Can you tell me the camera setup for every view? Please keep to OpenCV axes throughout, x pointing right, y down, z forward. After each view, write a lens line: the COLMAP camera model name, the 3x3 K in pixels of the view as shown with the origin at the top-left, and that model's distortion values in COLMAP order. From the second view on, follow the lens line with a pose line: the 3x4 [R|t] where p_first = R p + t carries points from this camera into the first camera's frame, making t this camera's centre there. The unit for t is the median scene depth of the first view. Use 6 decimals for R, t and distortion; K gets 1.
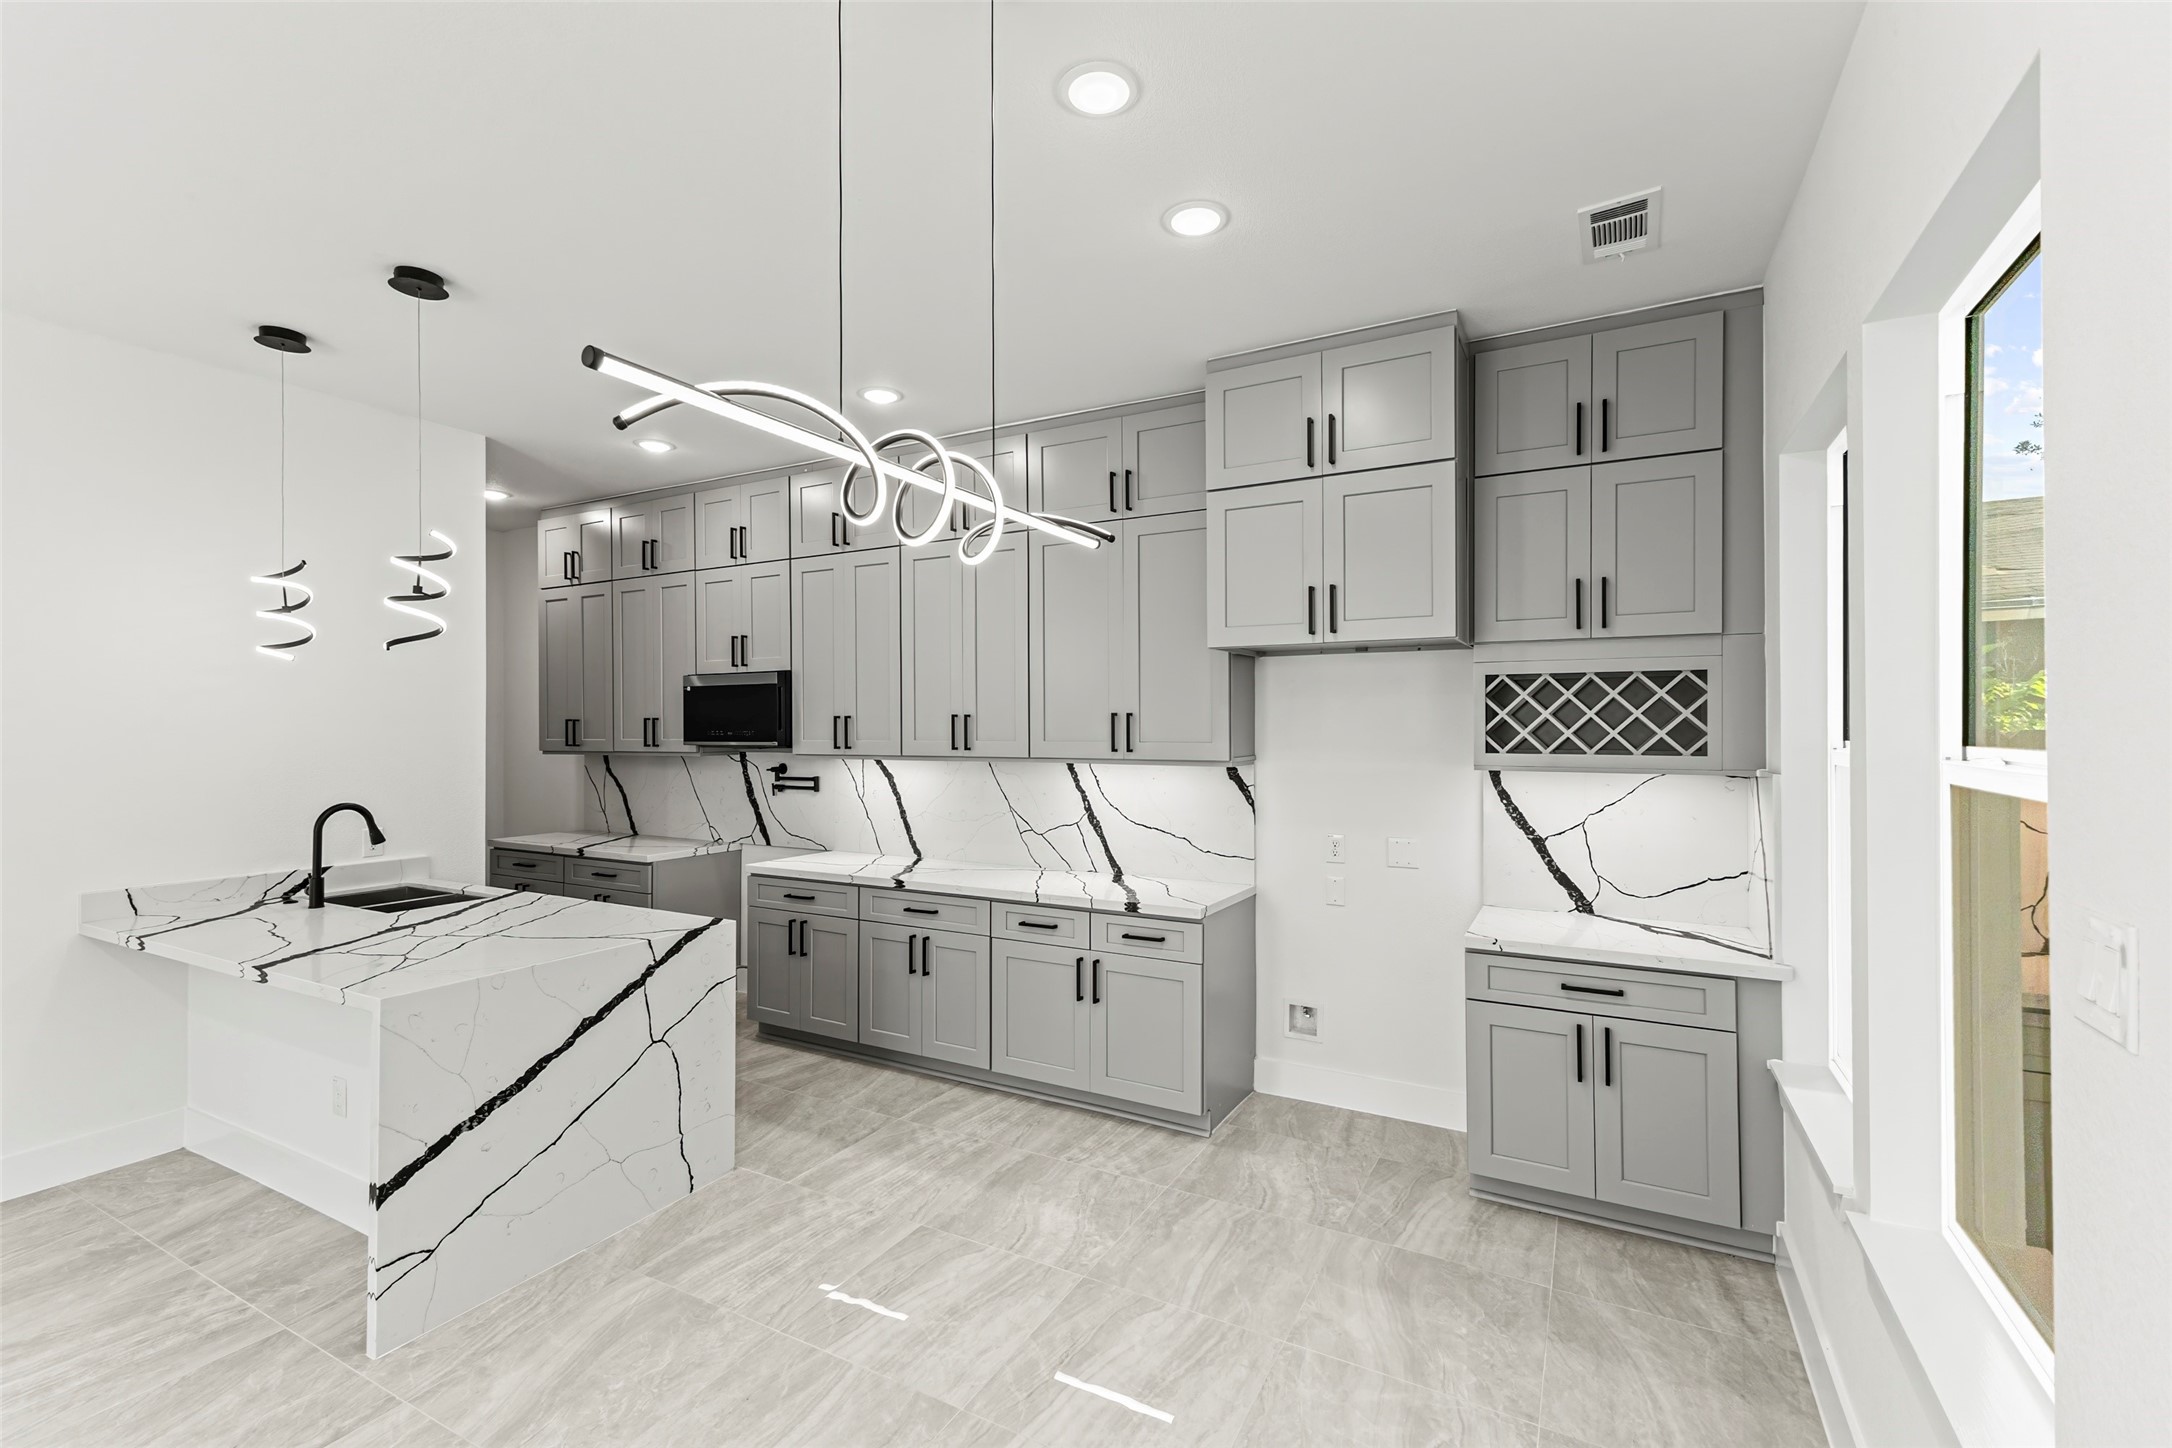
lens RADIAL K [[932.8, 0, 1086.4], [0, 932.8, 733.7], [0, 0, 1]] dist [0.019900, -0.006784]
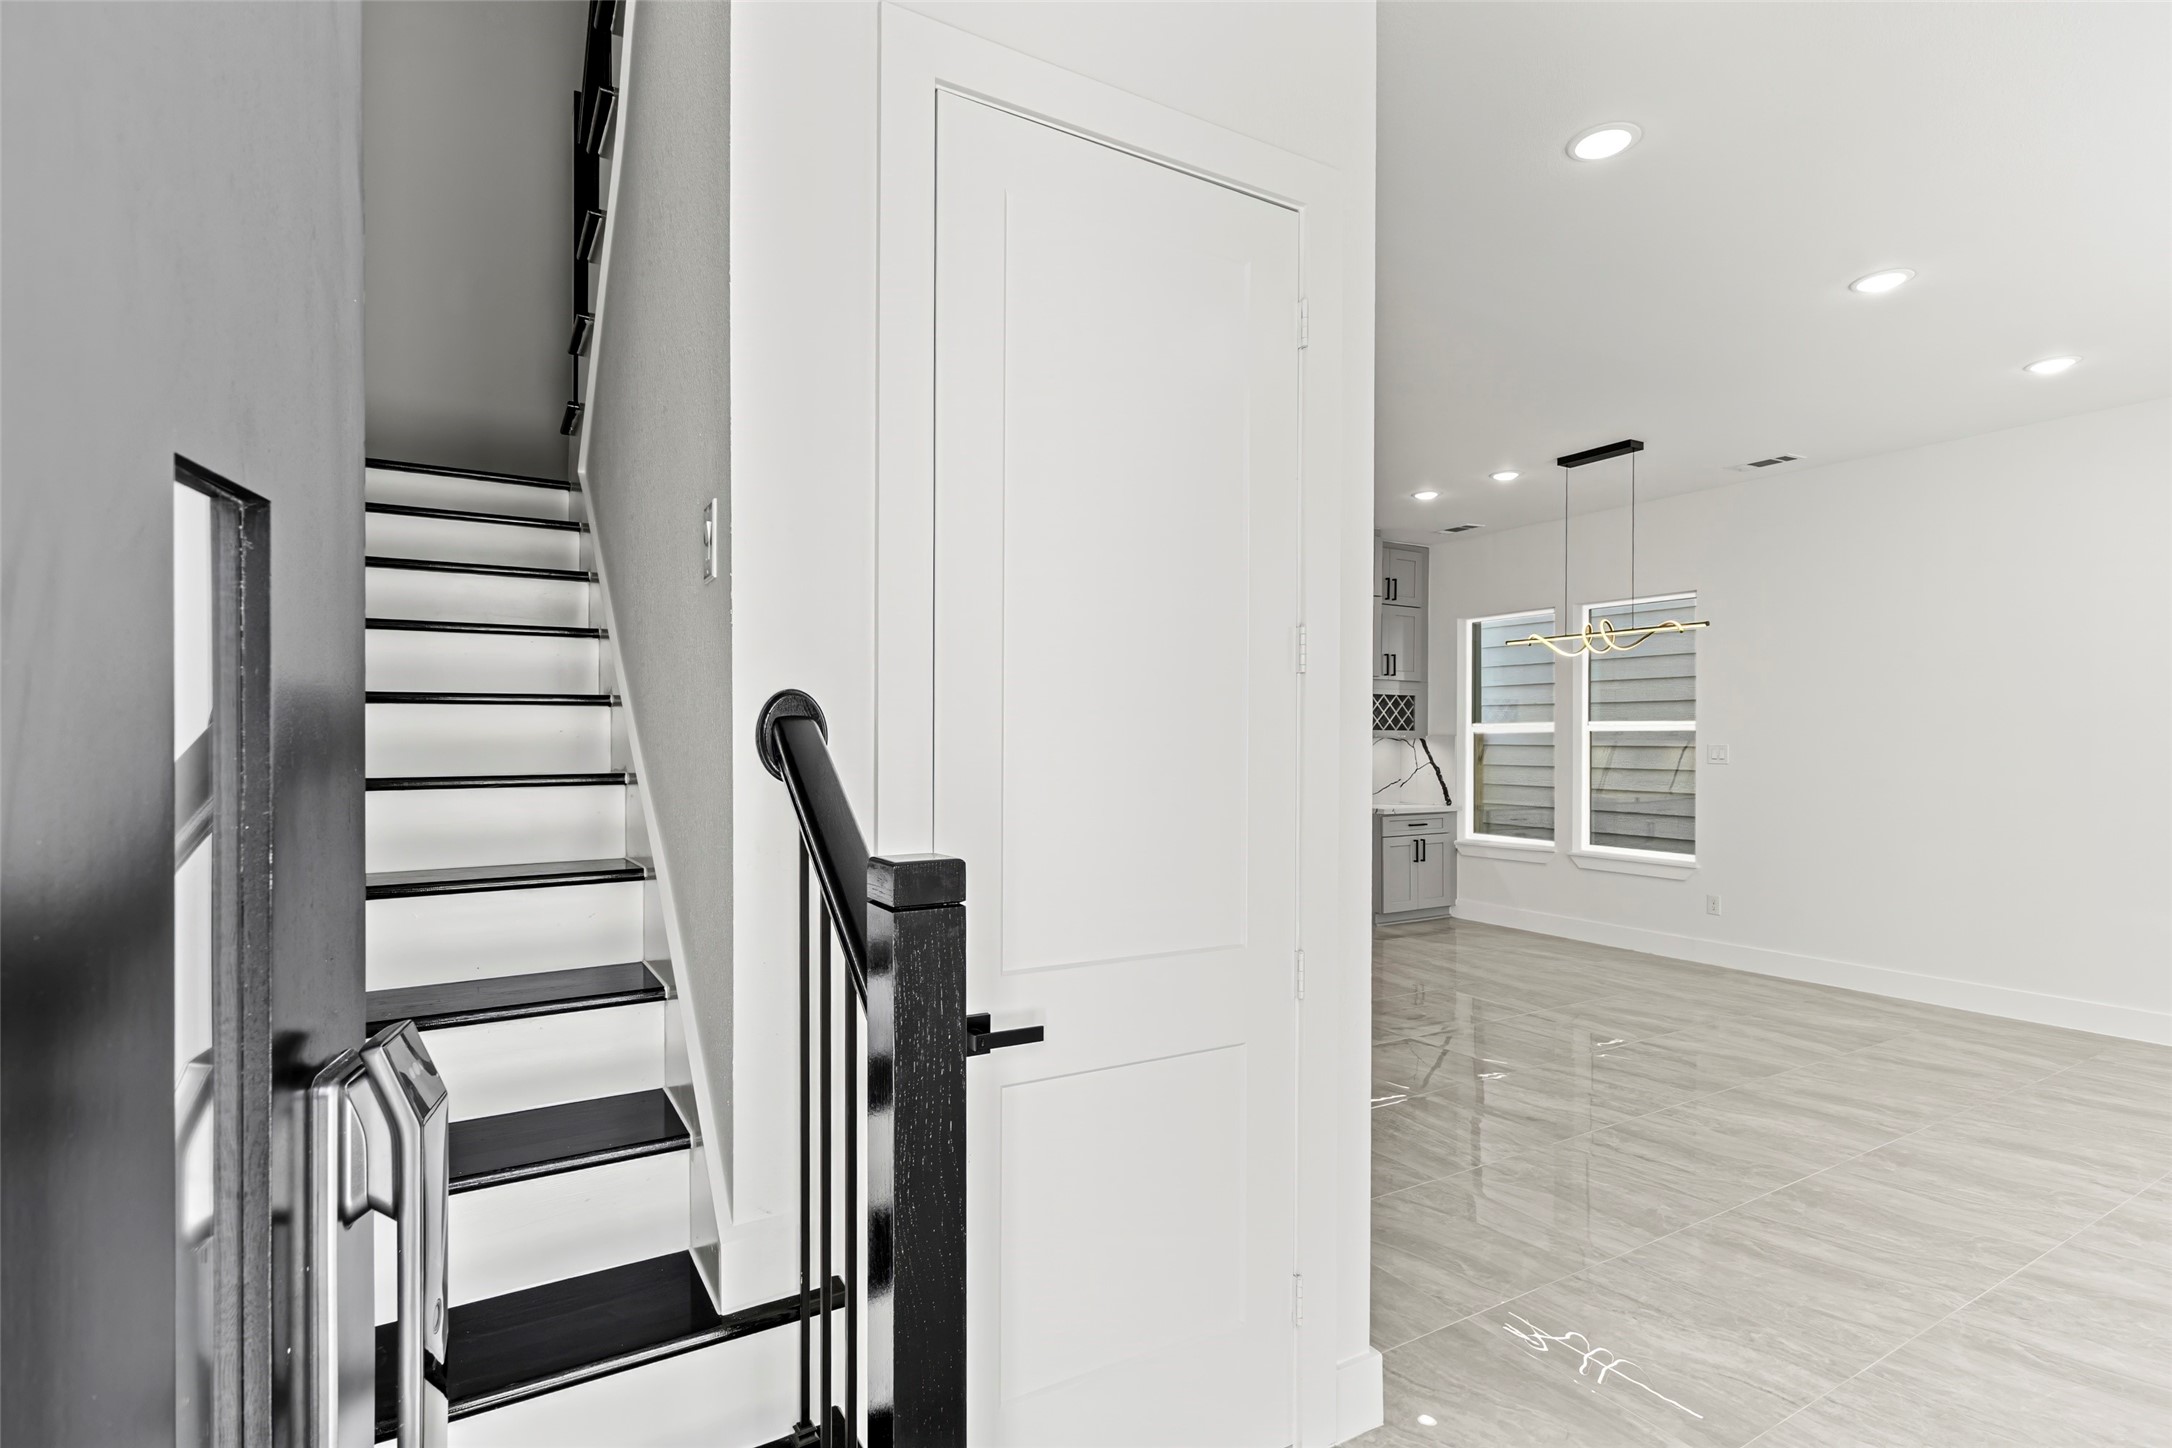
lens RADIAL K [[1046.0, 0, 1113.9], [0, 1046.0, 739.4], [0, 0, 1]] dist [0.016585, -0.004230]
pose [[0.498085, 0.002188, 0.867126, -2.061906], [-0.000436, 0.999997, -0.002273, 0.052329], [-0.867128, 0.000754, 0.498084, 0.300414]]
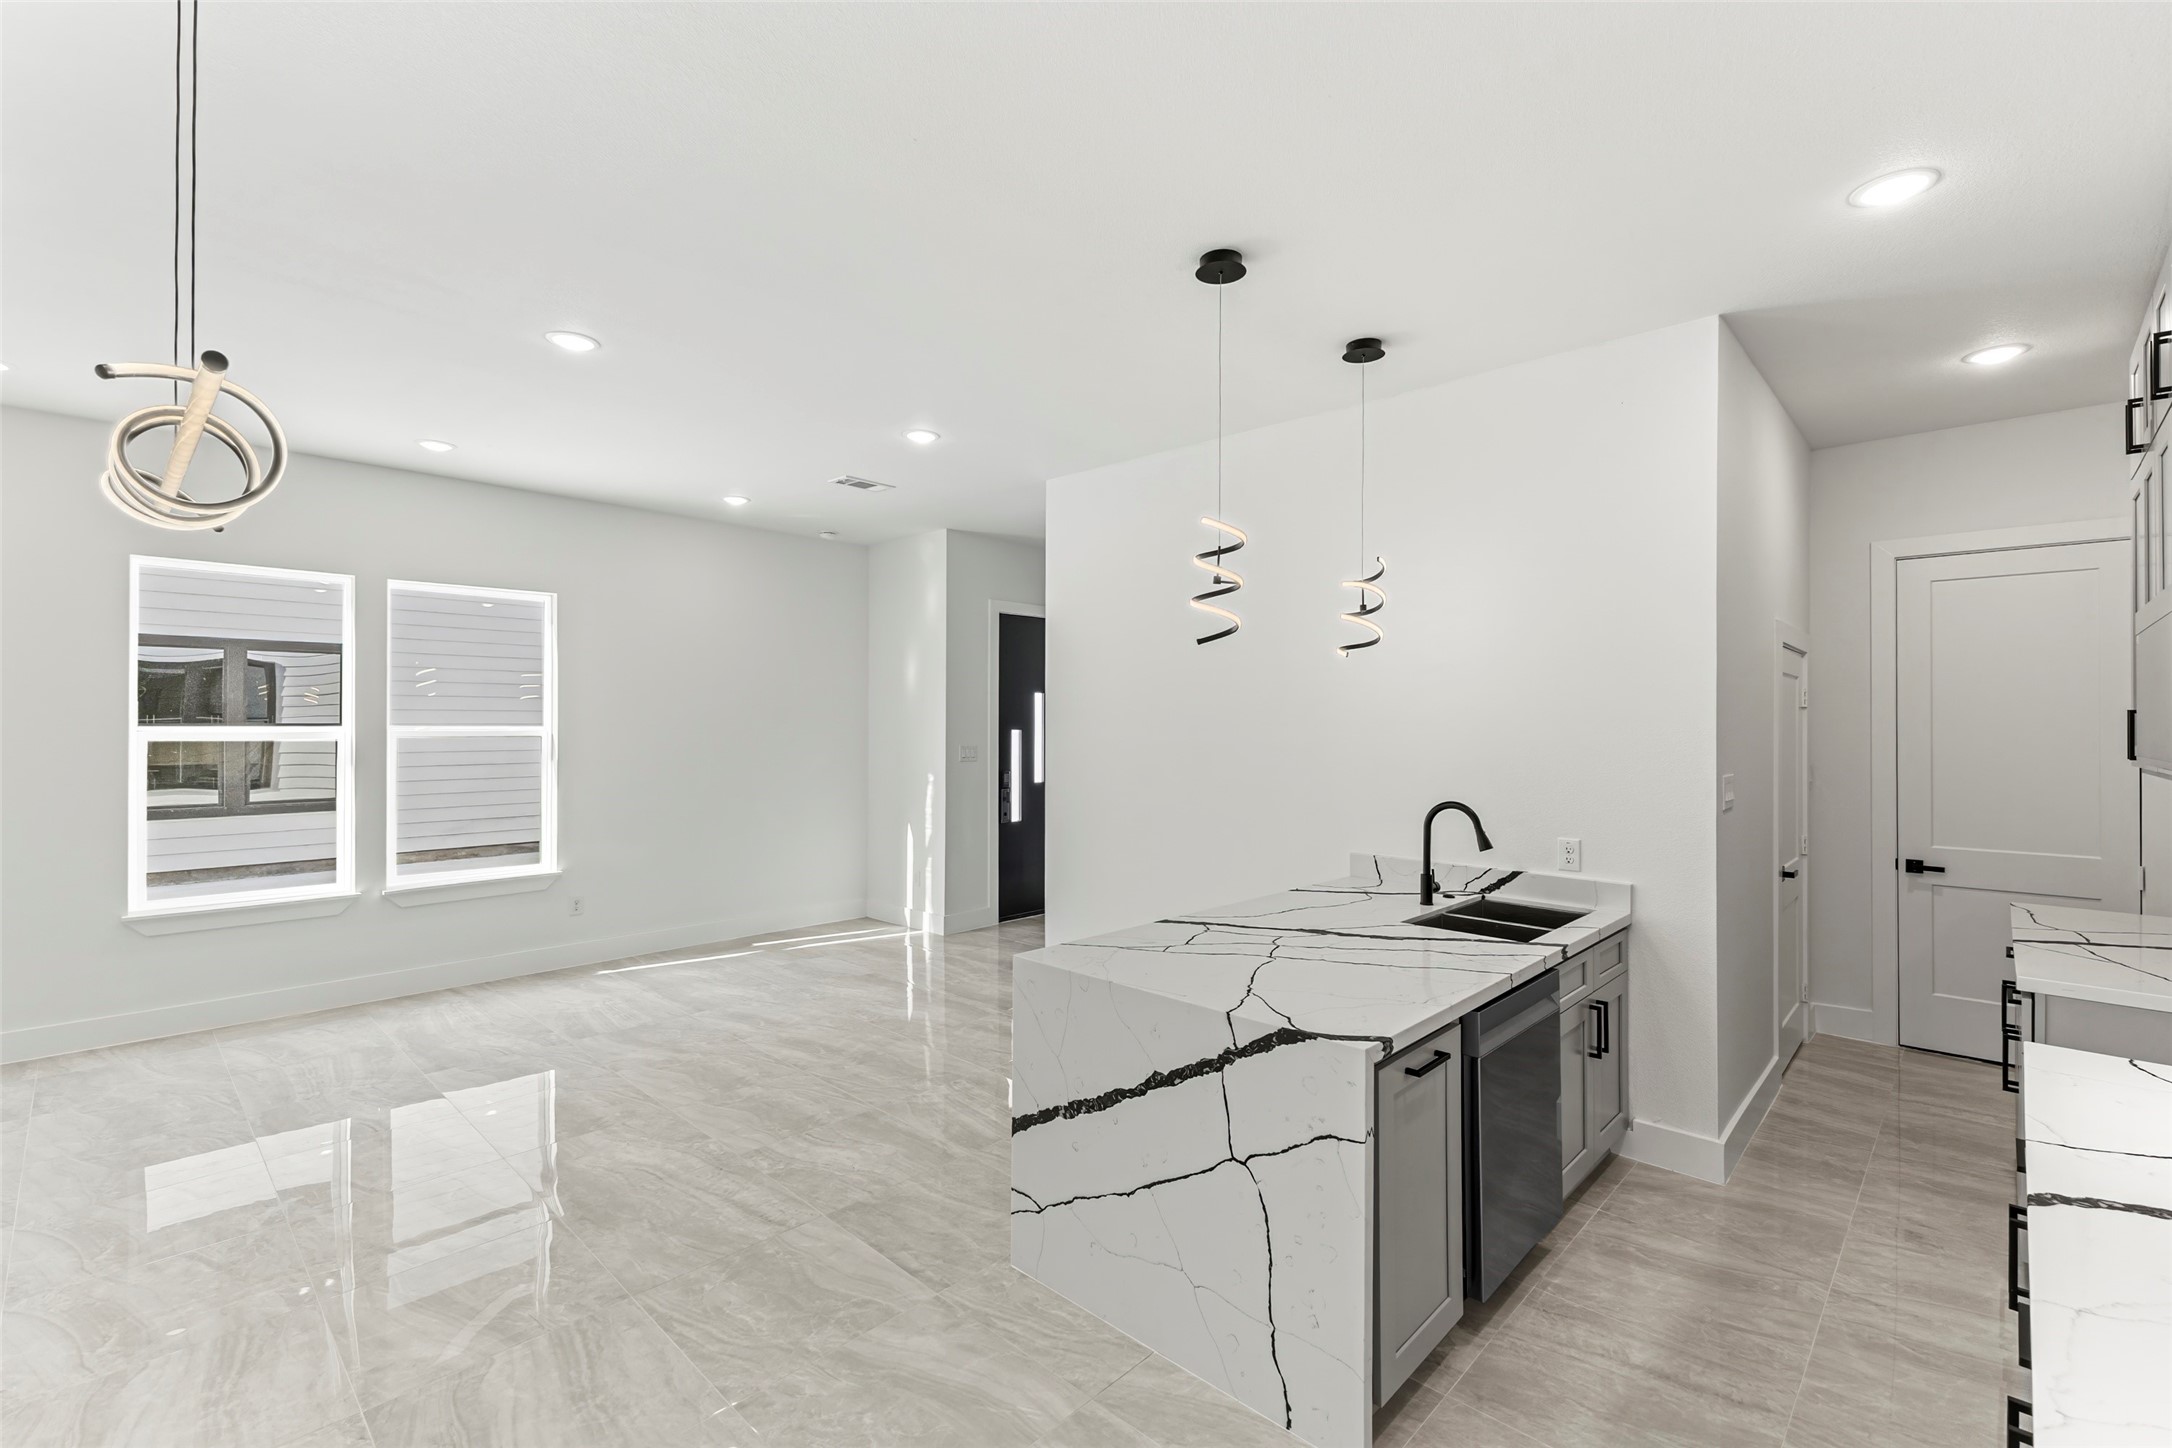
lens RADIAL K [[932.8, 0, 1098.1], [0, 932.8, 724.4], [0, 0, 1]] dist [0.019900, -0.006784]
pose [[-0.260276, 0.000135, -0.965534, 0.248555], [-0.006282, 0.999979, 0.001834, -0.005052], [0.965514, 0.006542, -0.260270, 1.034616]]
